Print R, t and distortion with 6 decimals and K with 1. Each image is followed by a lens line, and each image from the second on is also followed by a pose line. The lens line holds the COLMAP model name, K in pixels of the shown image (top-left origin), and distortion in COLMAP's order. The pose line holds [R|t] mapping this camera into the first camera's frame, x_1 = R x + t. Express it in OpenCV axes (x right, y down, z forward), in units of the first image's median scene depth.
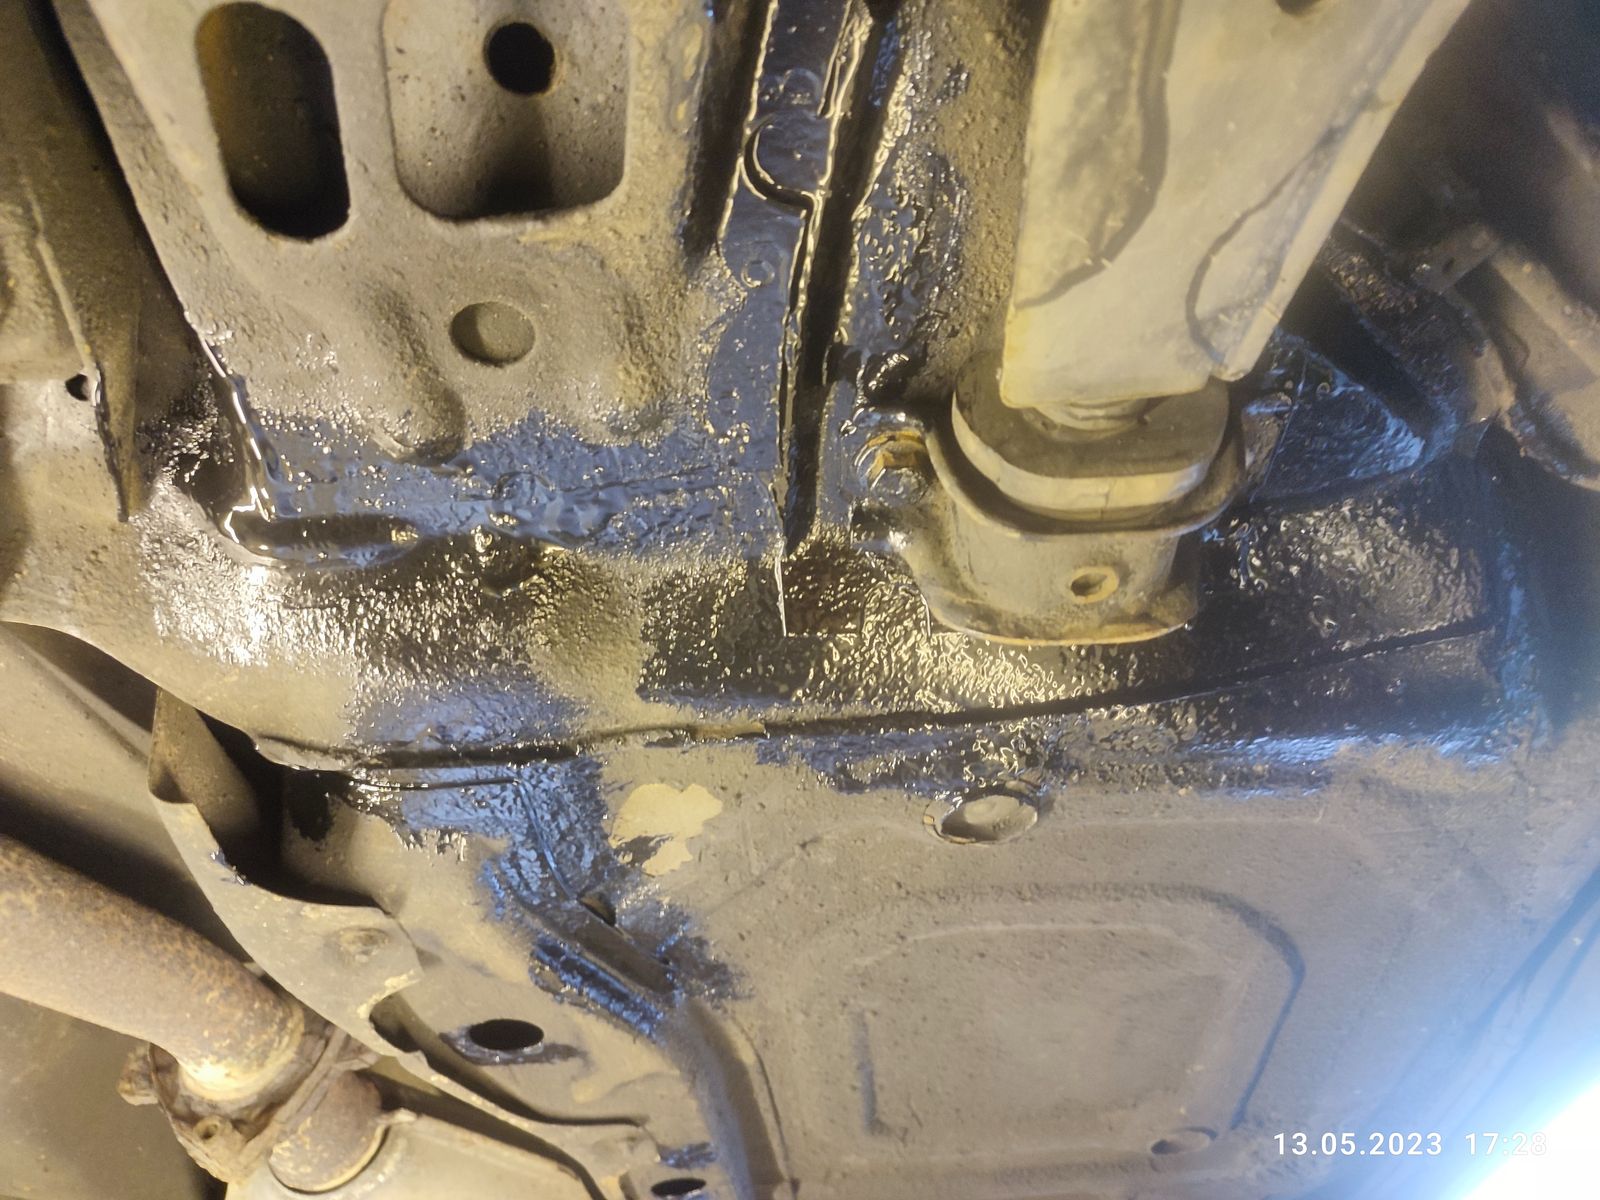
lens RADIAL K [[1170.0, 0, 800.0], [0, 1170.0, 600.0], [0, 0, 1]] dist [-0.007034, -0.007412]
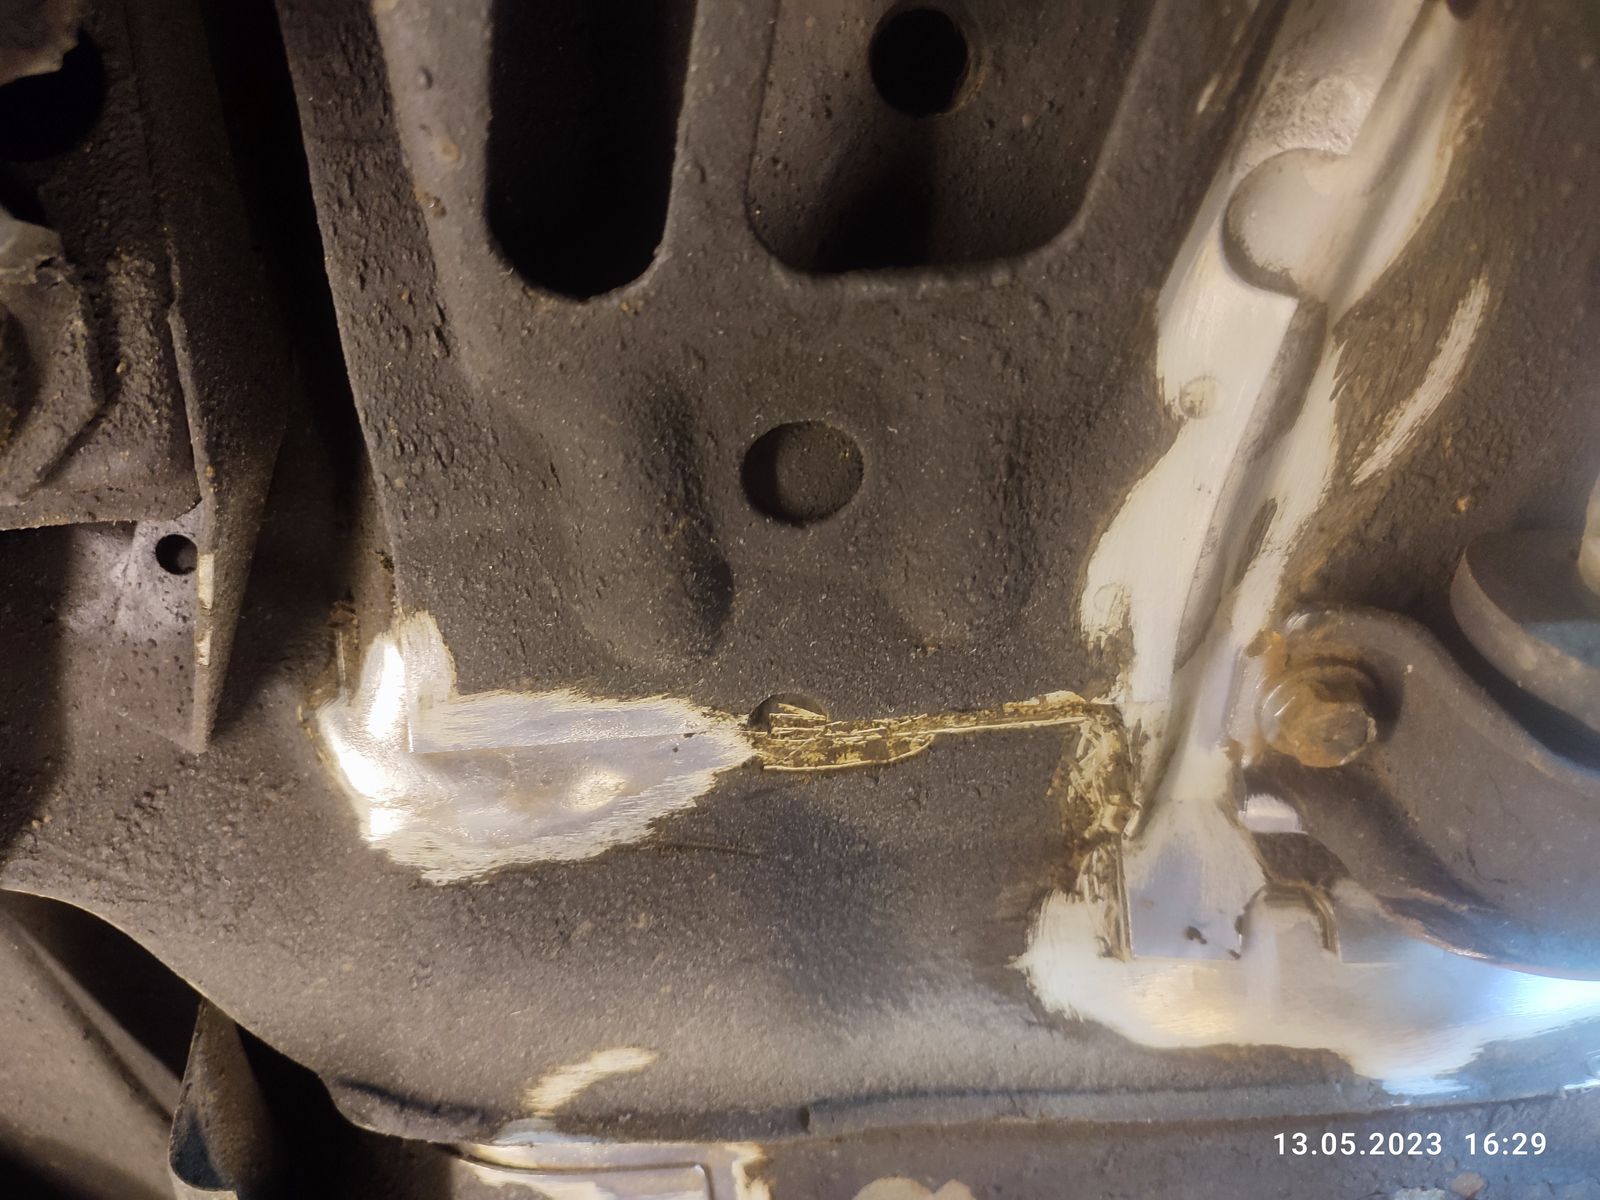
lens RADIAL K [[1195.7, 0, 800.0], [0, 1195.7, 600.0], [0, 0, 1]] dist [-0.036001, 0.010217]
pose [[0.999260, 0.029832, -0.024299, -0.250476], [-0.035201, 0.963789, -0.264333, 0.025759], [0.015534, 0.264993, 0.964125, 0.362136]]
